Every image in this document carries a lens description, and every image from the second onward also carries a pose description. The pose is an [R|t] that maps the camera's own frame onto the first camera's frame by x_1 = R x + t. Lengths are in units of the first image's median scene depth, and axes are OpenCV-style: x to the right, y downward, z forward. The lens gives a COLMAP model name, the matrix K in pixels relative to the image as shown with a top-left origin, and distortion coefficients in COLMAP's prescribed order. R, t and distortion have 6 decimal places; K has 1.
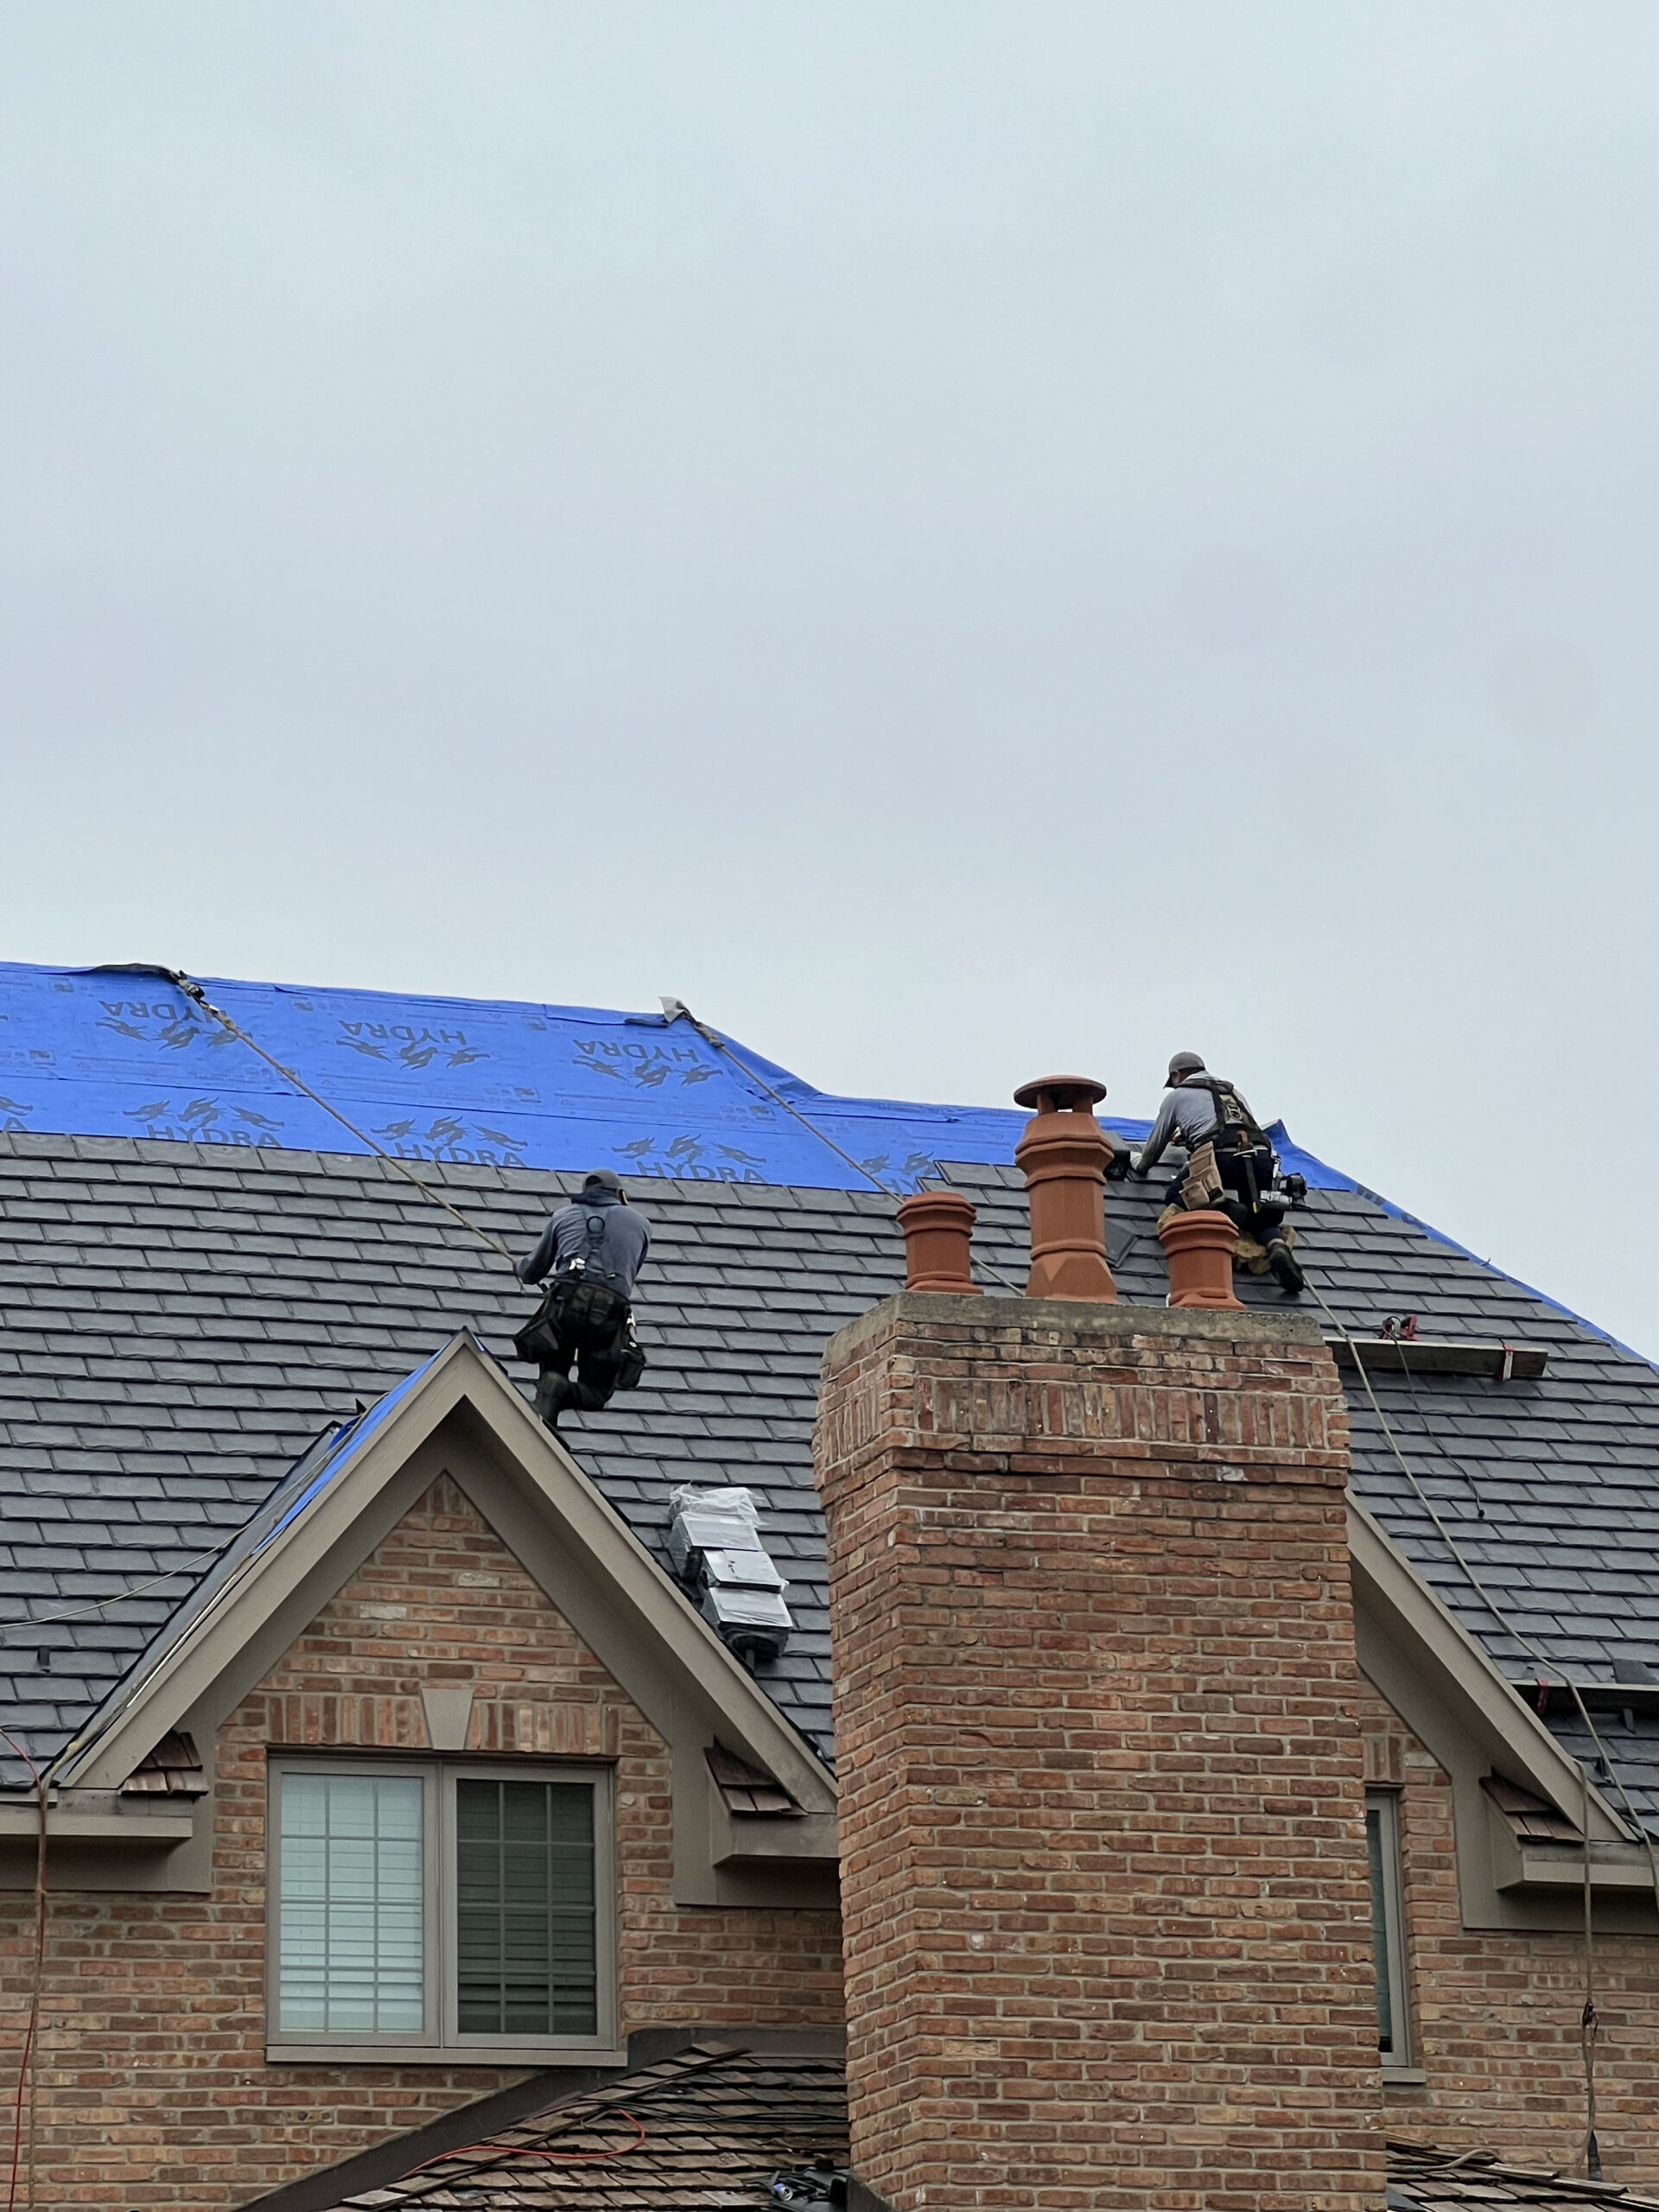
lens RADIAL K [[5873.6, 0, 826.6], [0, 5873.6, 1092.6], [0, 0, 1]] dist [0.275638, 0.000000]
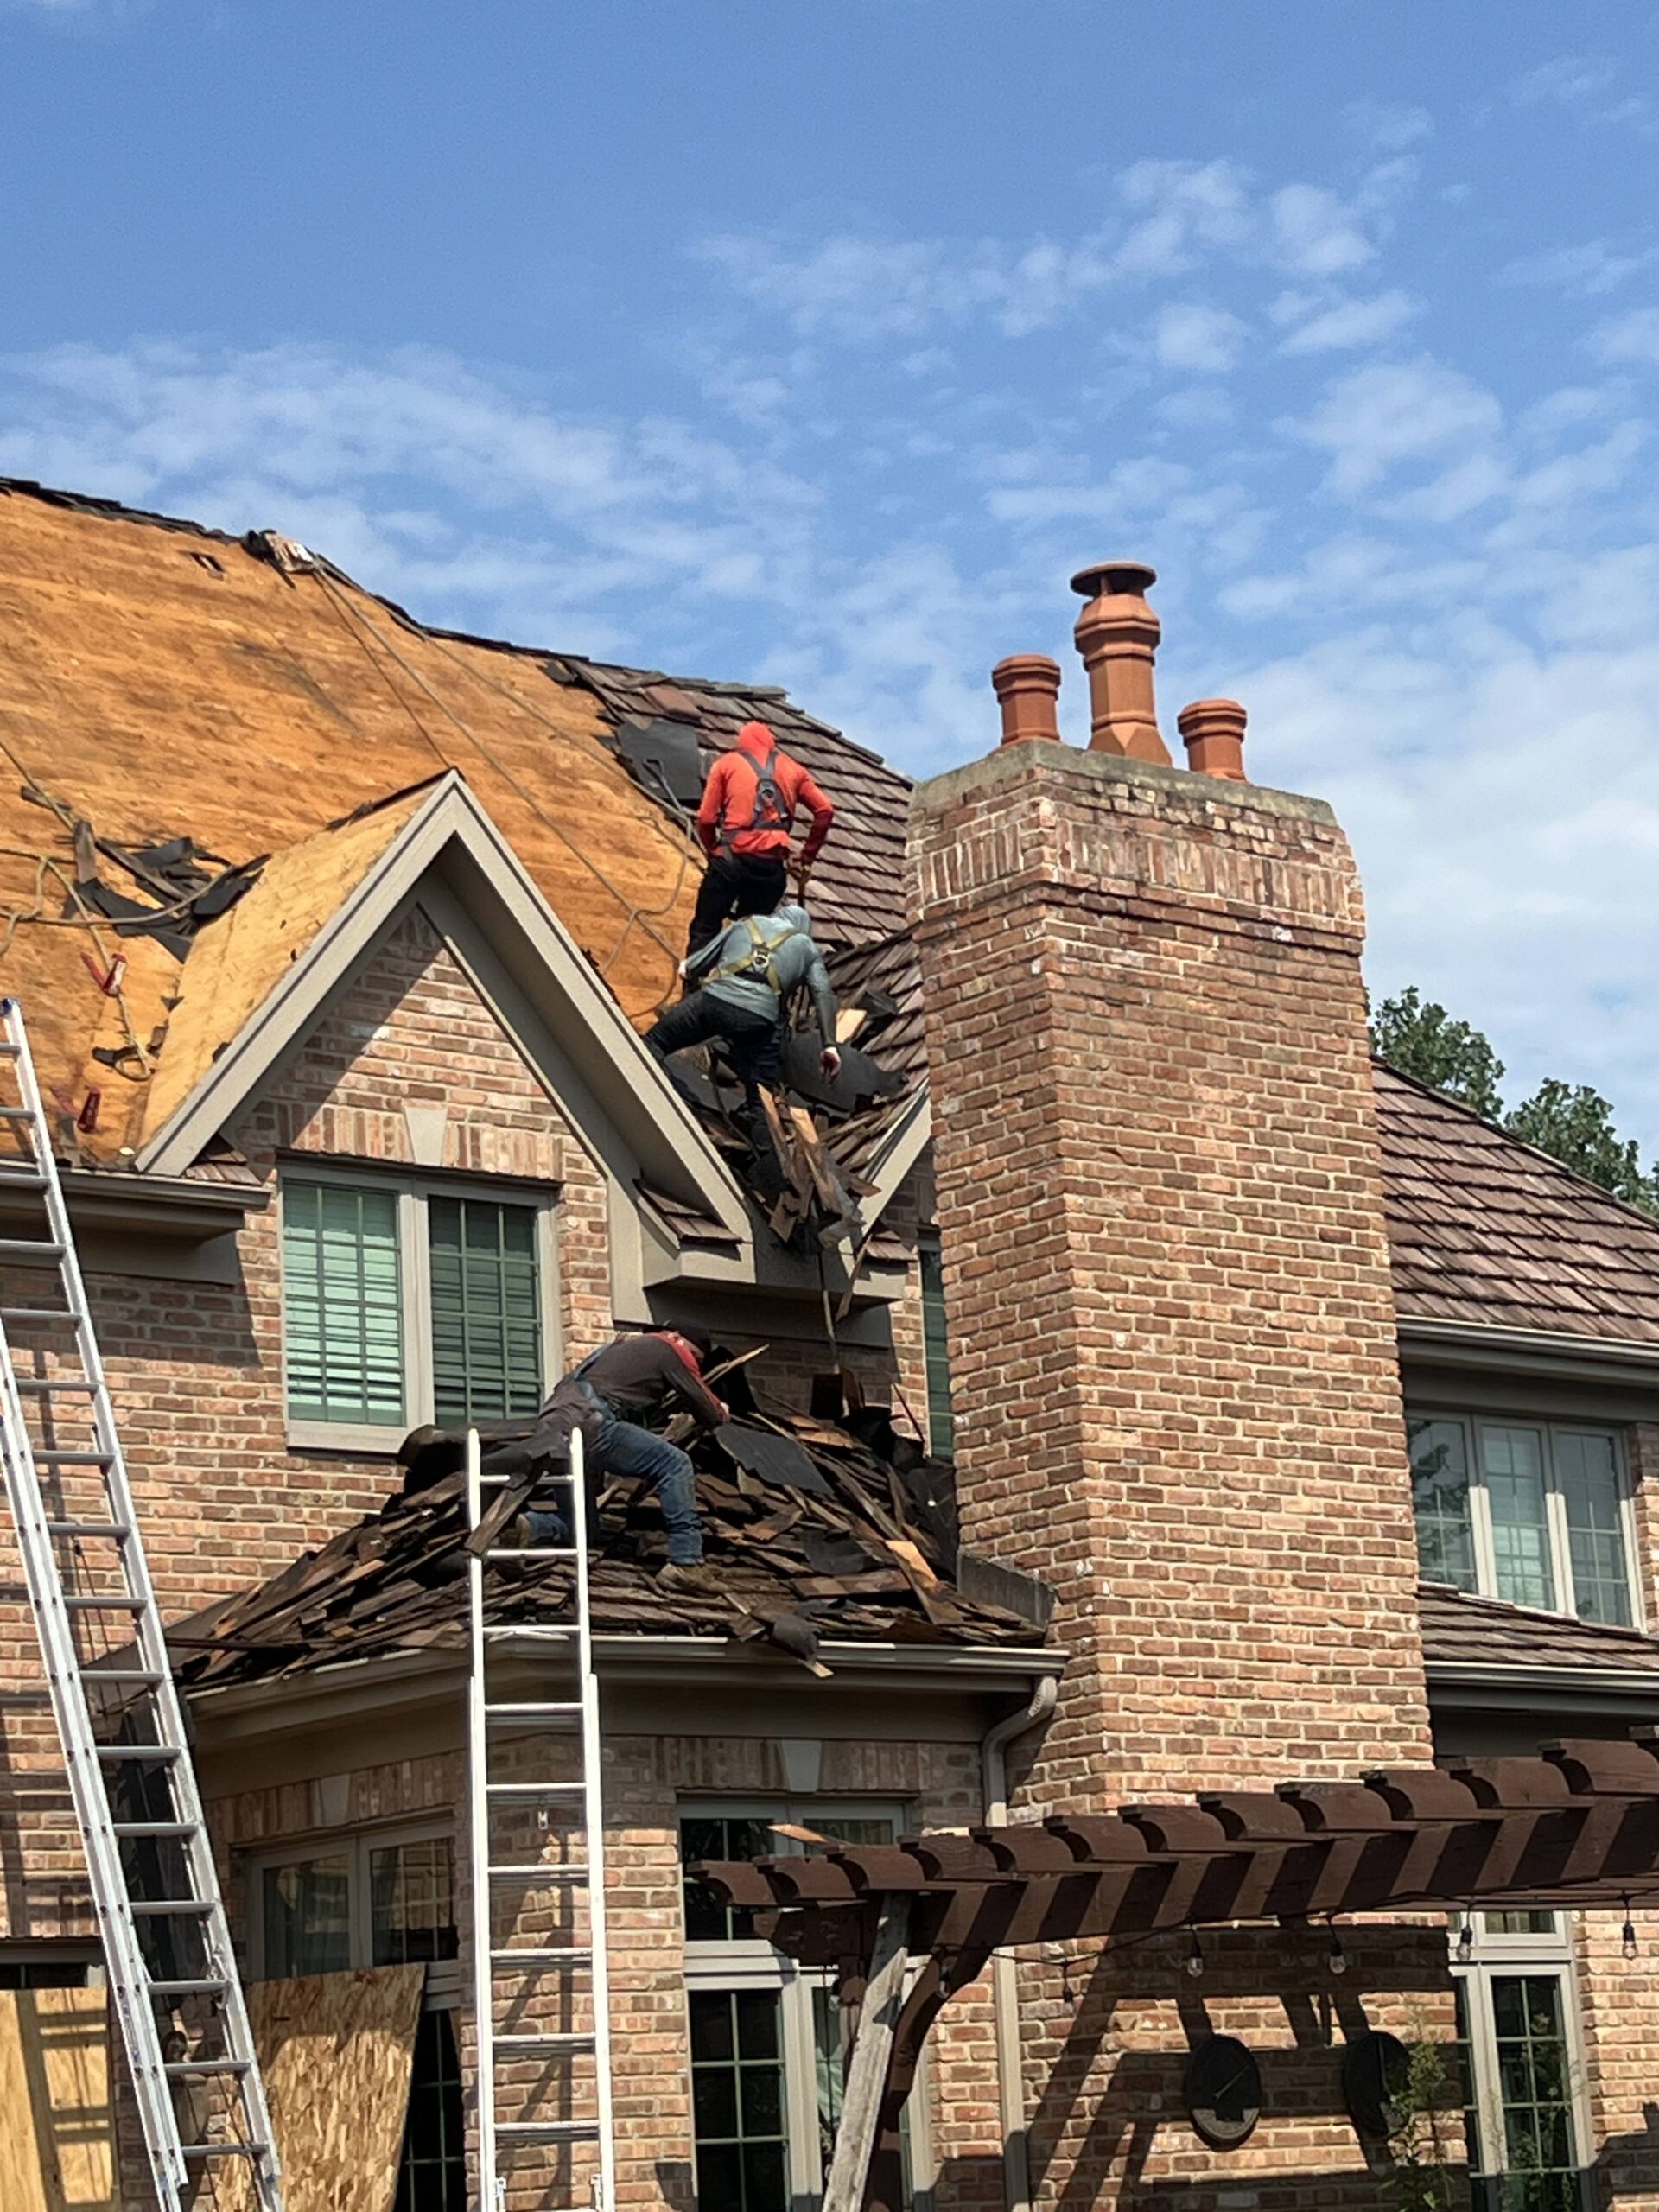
lens RADIAL K [[4584.0, 0, 841.3], [0, 4584.0, 1122.3], [0, 0, 1]] dist [0.167226, 0.000000]
pose [[0.938142, 0.055402, 0.341789, -0.300200], [-0.072150, 0.996727, 0.036473, 0.075208], [-0.338650, -0.058877, 0.939069, 0.229318]]
